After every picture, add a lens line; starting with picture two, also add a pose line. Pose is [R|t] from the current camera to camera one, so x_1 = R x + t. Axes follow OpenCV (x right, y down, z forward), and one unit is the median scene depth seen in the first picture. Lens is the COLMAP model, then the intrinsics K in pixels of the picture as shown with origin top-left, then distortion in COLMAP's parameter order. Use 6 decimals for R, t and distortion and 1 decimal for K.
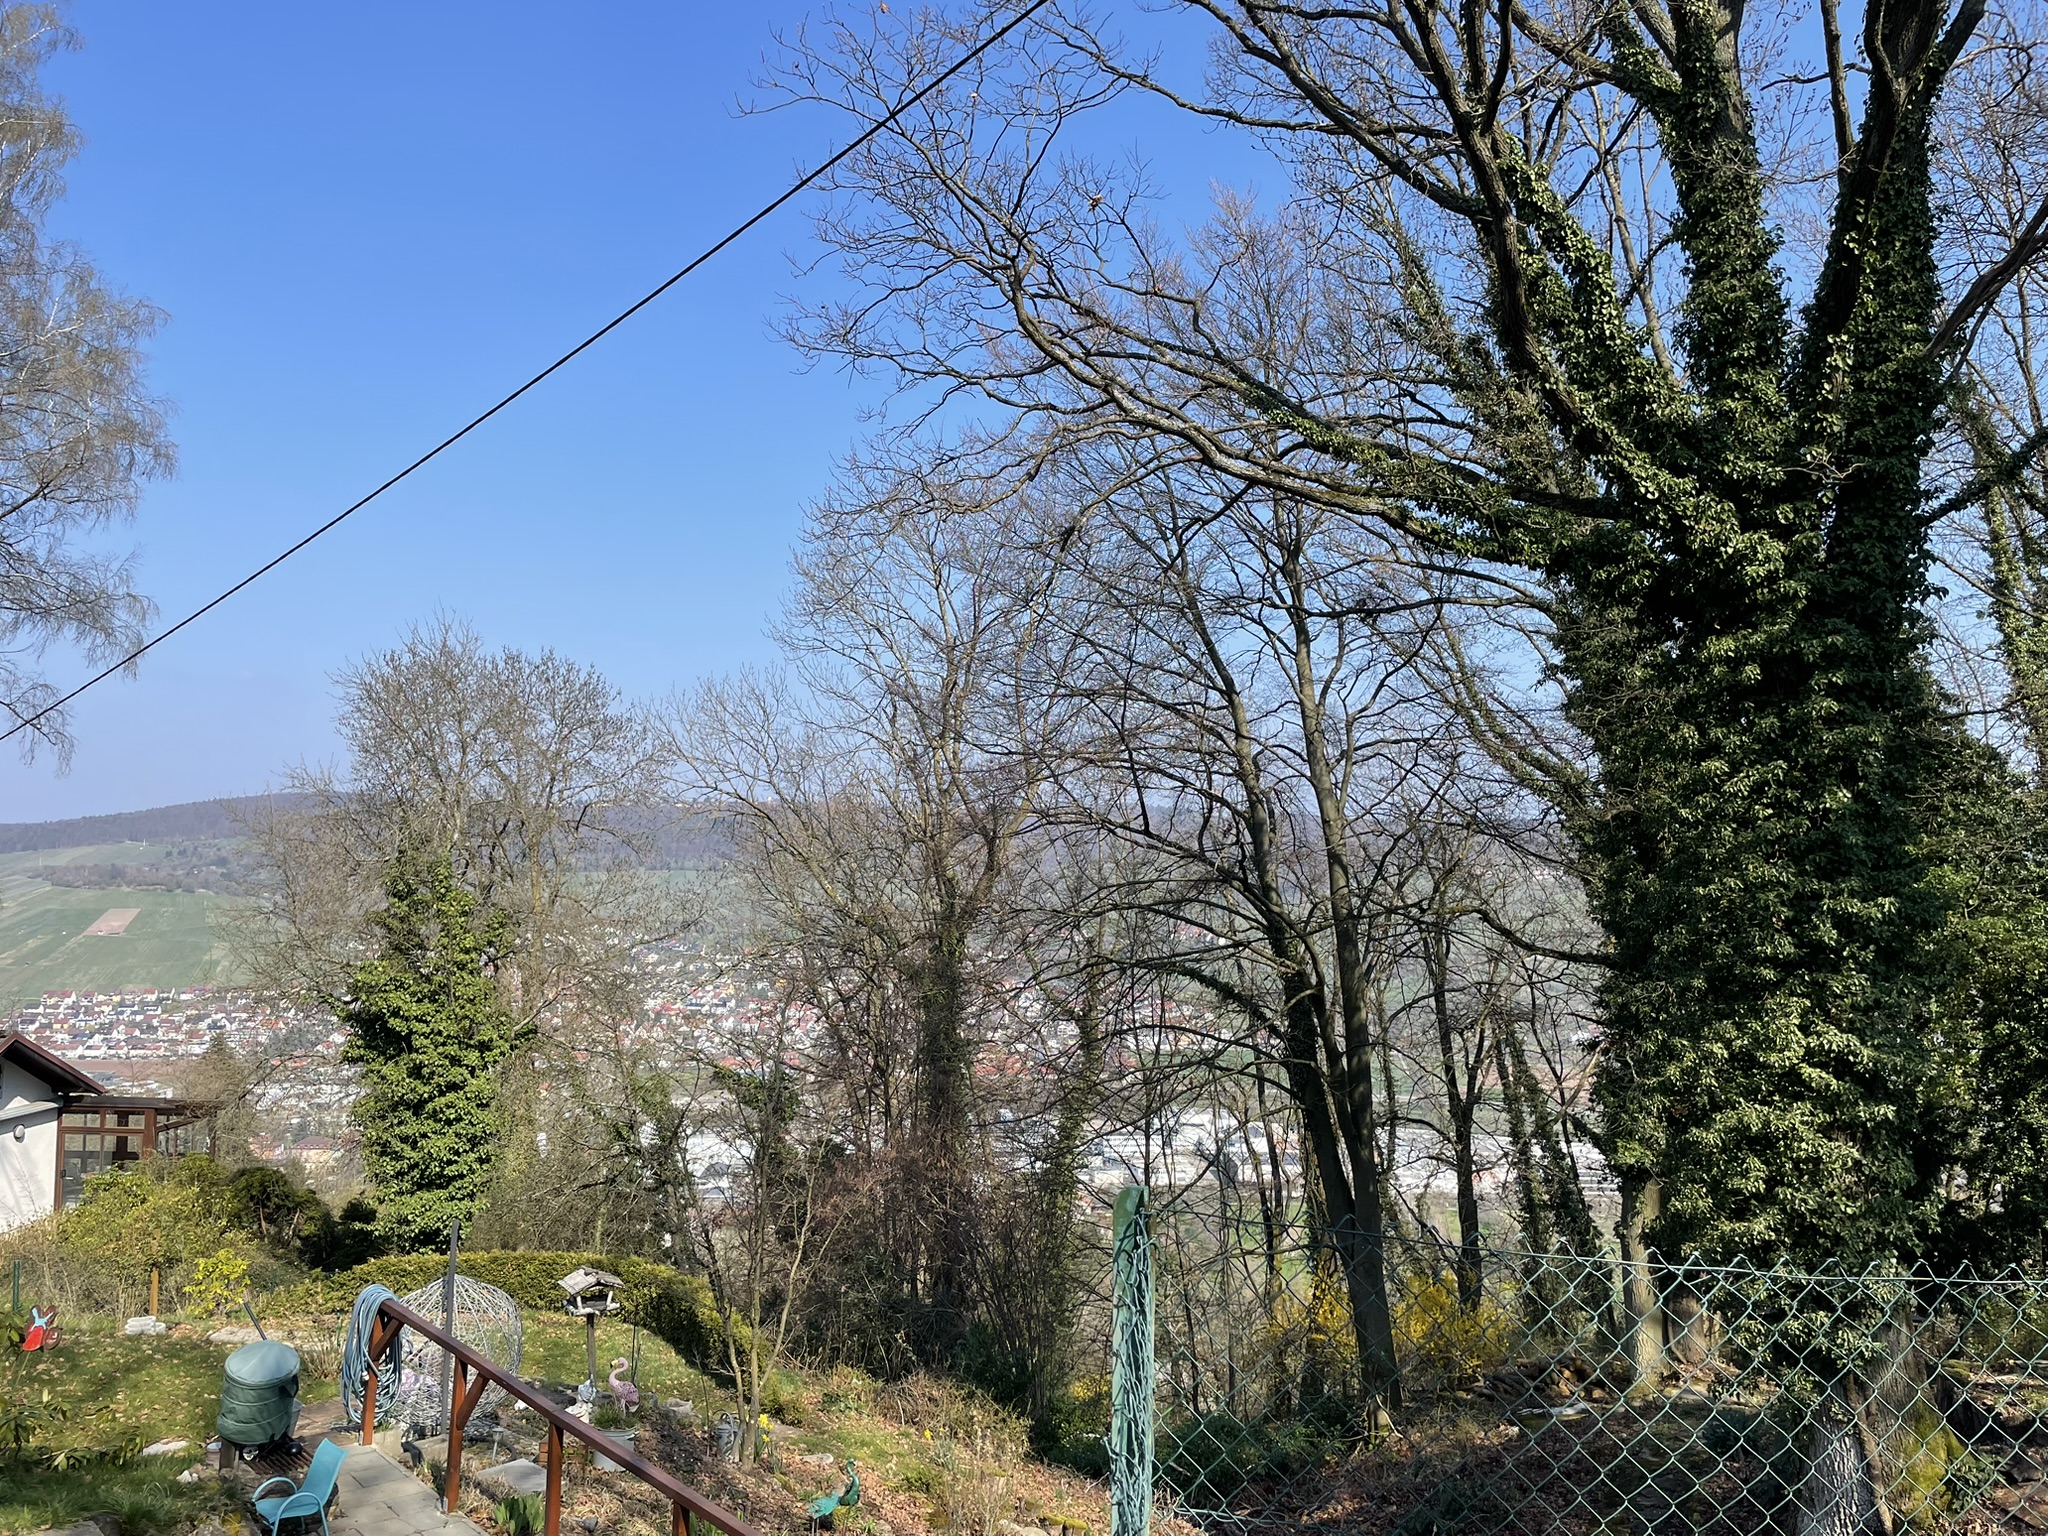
lens RADIAL K [[1529.6, 0, 1024.0], [0, 1529.6, 768.0], [0, 0, 1]] dist [0.082017, -0.101936]
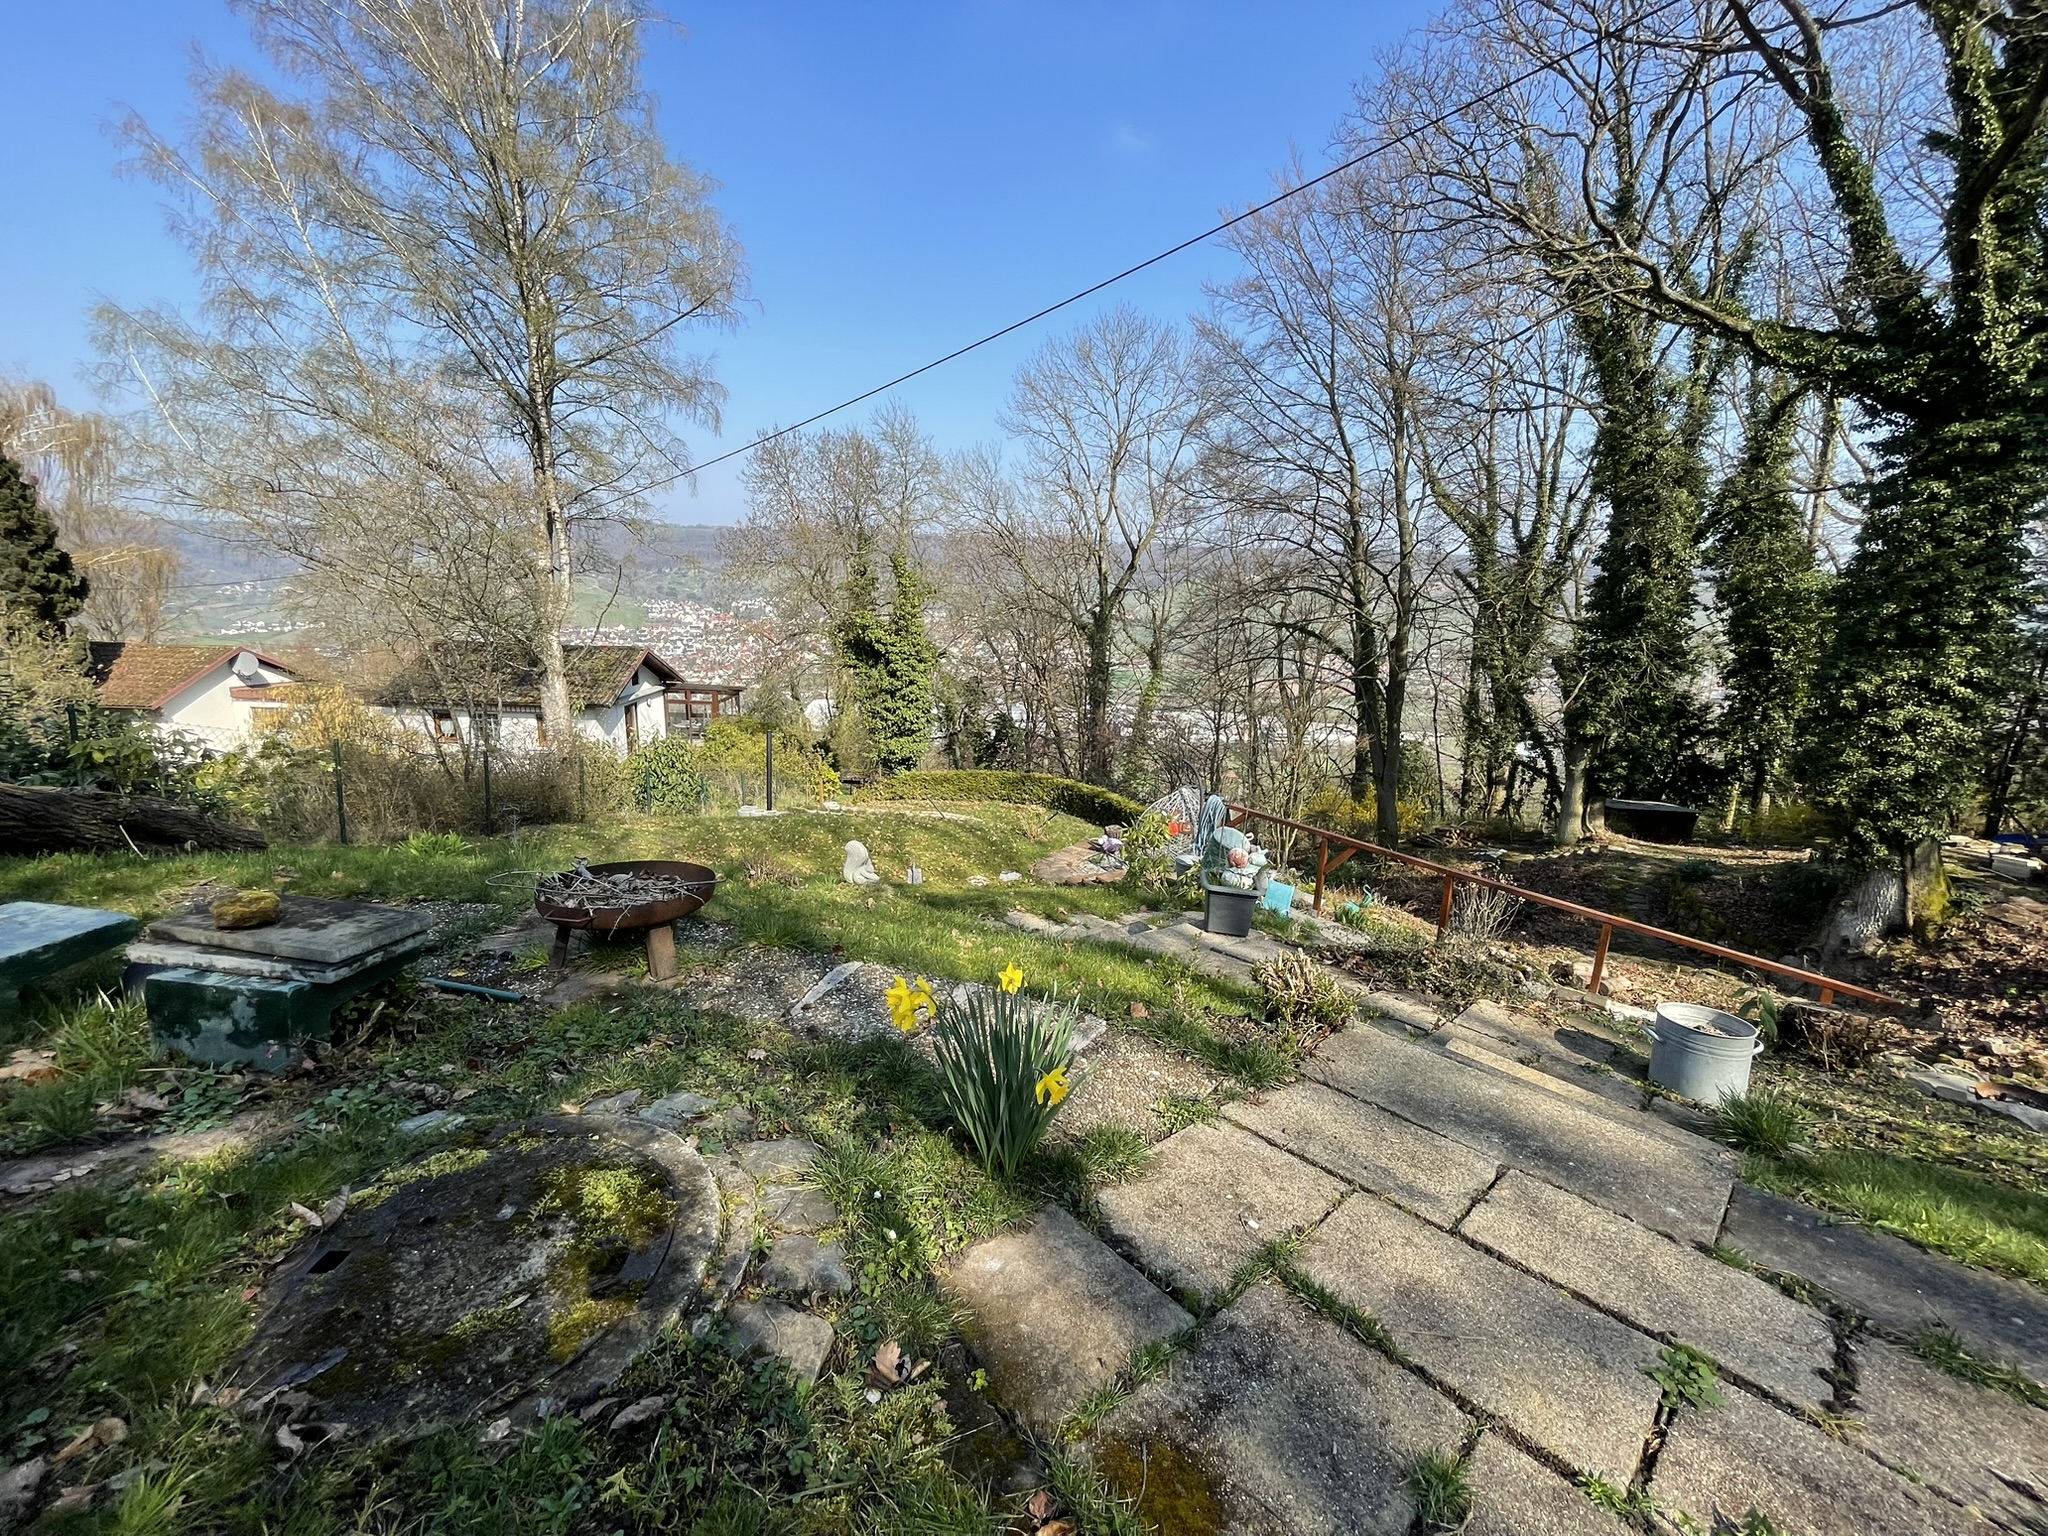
lens RADIAL K [[821.8, 0, 1029.3], [0, 821.8, 757.5], [0, 0, 1]] dist [-0.005681, 0.000234]
pose [[0.999446, 0.015305, 0.029559, -0.260291], [-0.023078, 0.958547, 0.284000, 0.014326], [-0.023987, -0.284524, 0.958369, 0.051987]]
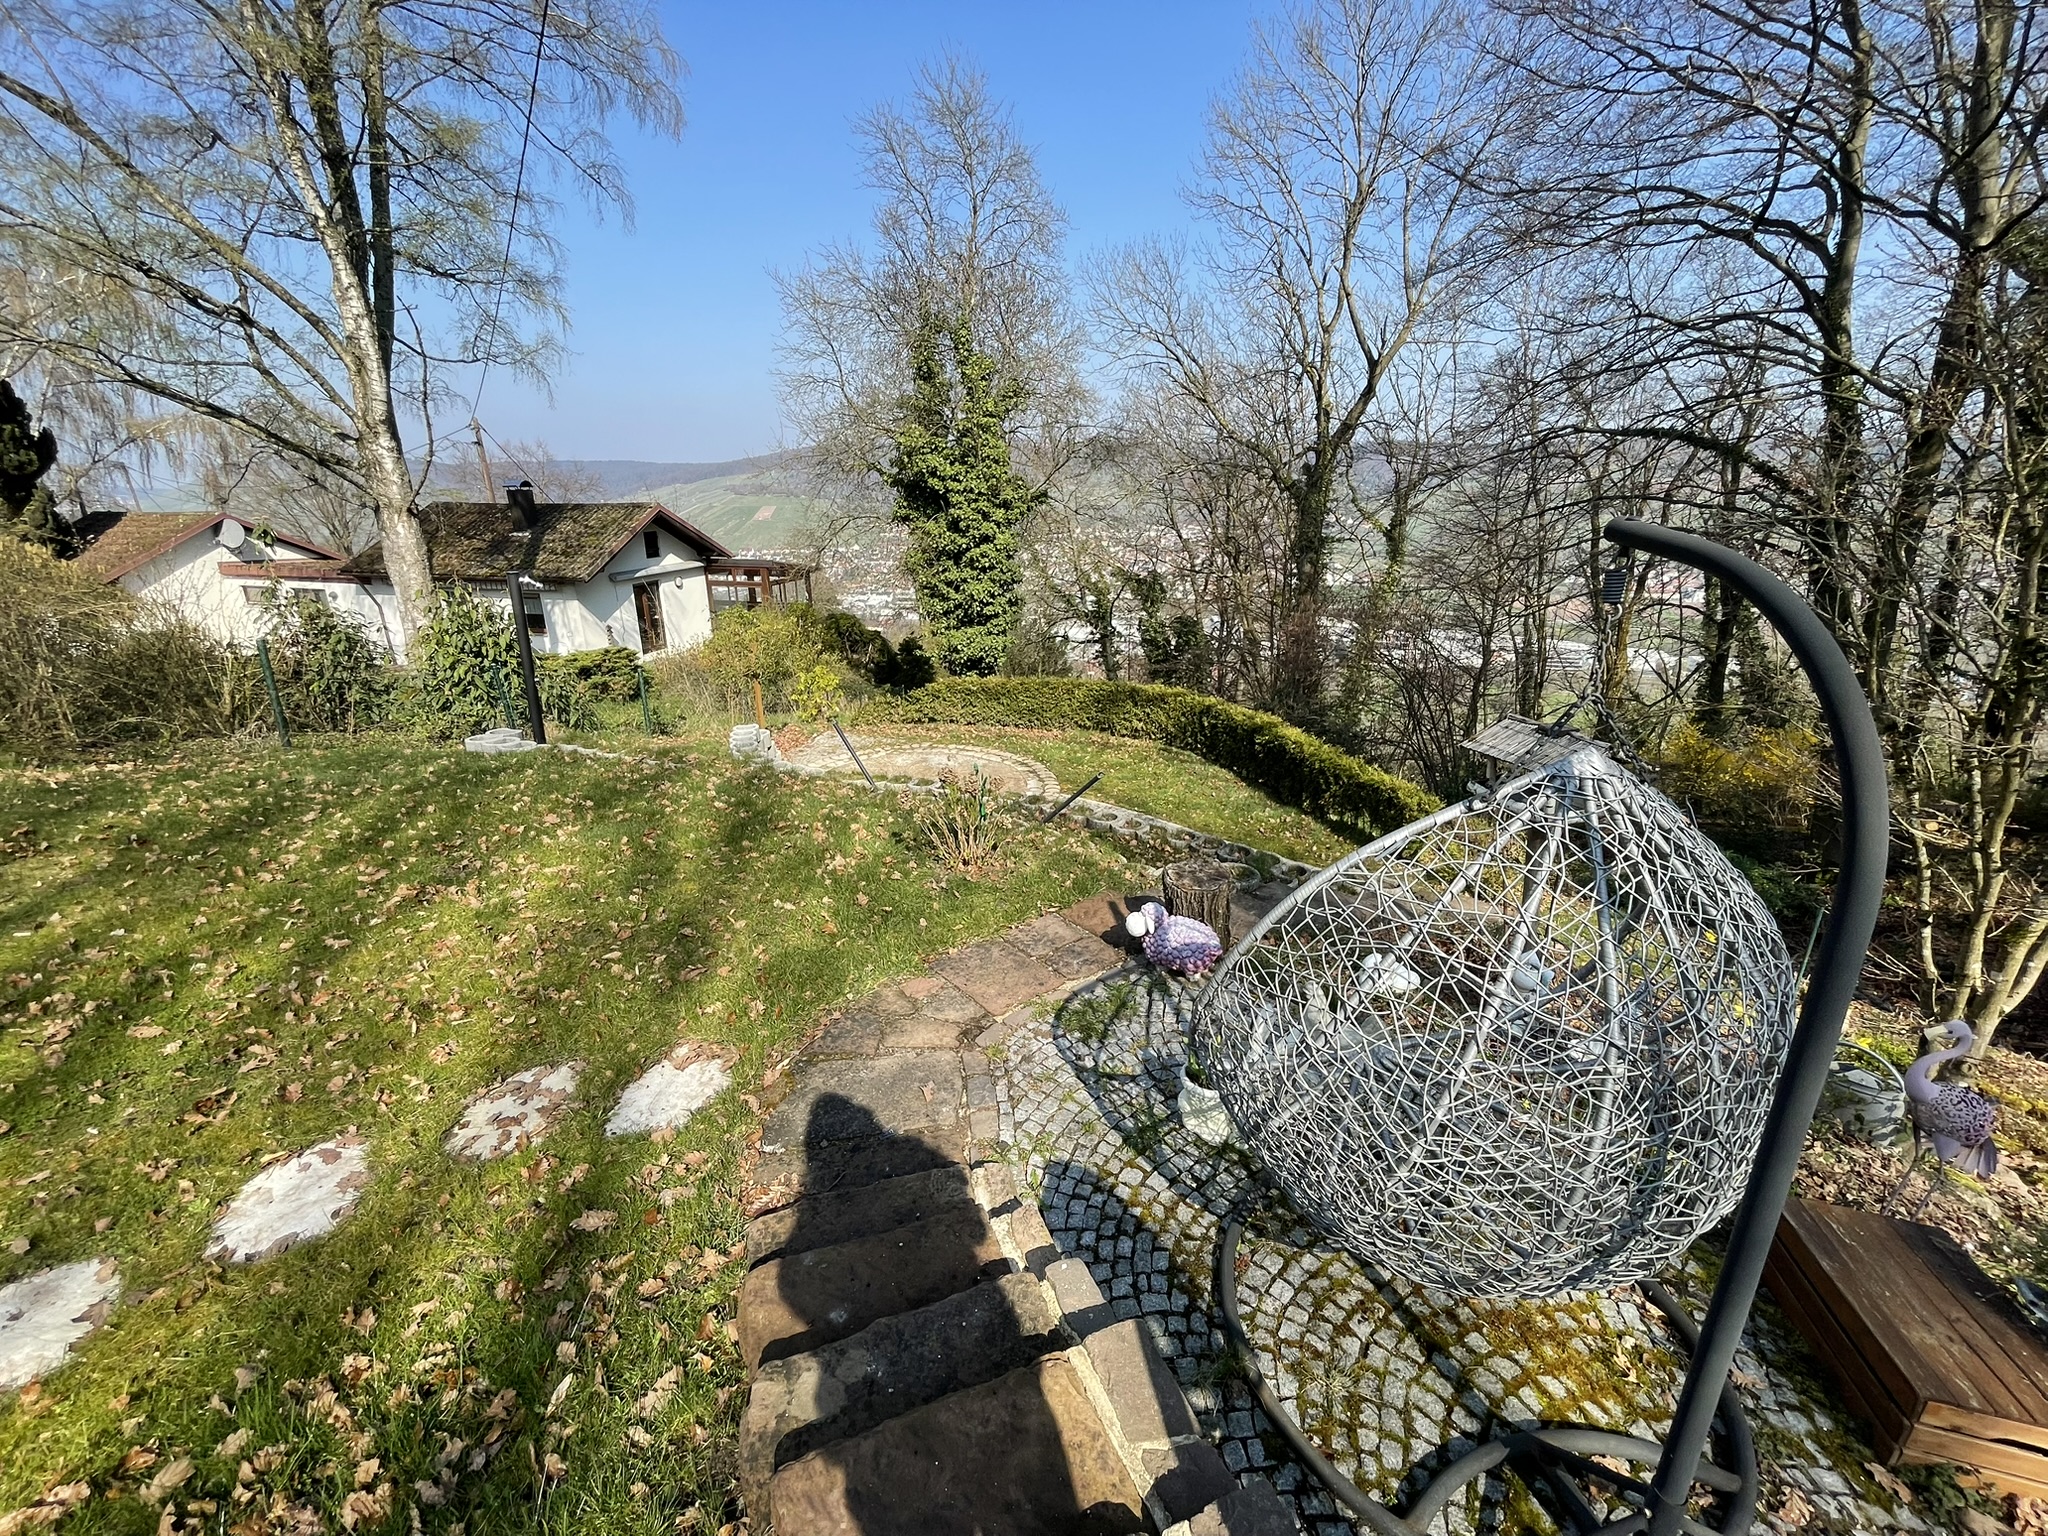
lens RADIAL K [[823.2, 0, 1025.7], [0, 823.2, 756.3], [0, 0, 1]] dist [-0.003085, -0.000508]
pose [[0.972932, 0.059608, -0.223272, -0.193654], [0.029304, 0.926538, 0.375058, 0.127133], [0.229226, -0.371448, 0.899712, 0.396297]]
